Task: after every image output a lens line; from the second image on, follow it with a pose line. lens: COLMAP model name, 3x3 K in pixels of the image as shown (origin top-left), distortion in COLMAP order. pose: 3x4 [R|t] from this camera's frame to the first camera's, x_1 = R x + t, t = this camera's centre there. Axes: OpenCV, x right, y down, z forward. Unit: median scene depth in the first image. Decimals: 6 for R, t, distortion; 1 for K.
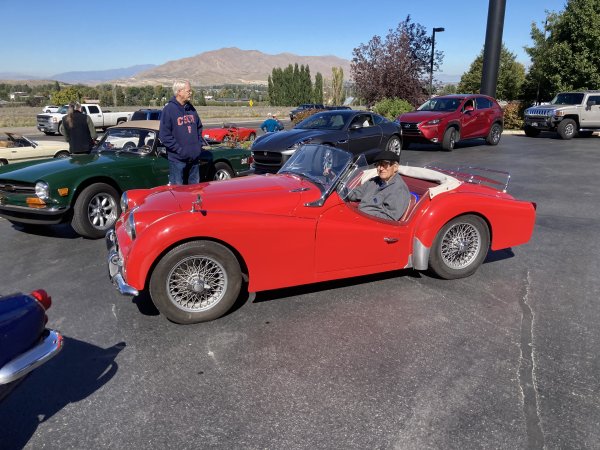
lens RADIAL K [[495.0, 0, 297.4], [0, 495.0, 225.4], [0, 0, 1]] dist [0.016518, 0.006864]
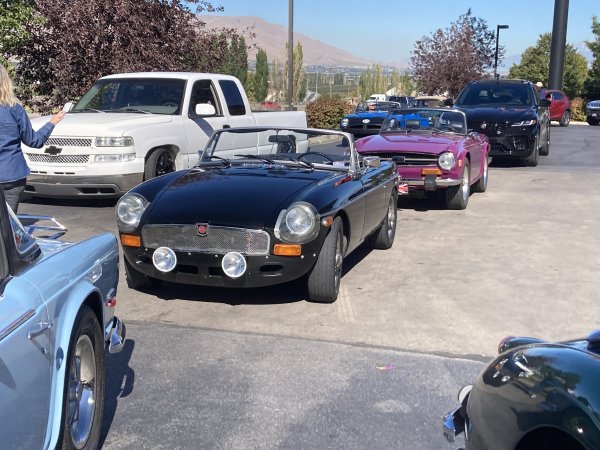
lens RADIAL K [[928.7, 0, 301.7], [0, 928.7, 225.2], [0, 0, 1]] dist [0.080882, 0.000000]
pose [[0.992396, 0.012248, 0.122474, -0.321867], [0.001092, 0.994121, -0.108267, 0.195370], [-0.123080, 0.107577, 0.986549, -0.718819]]
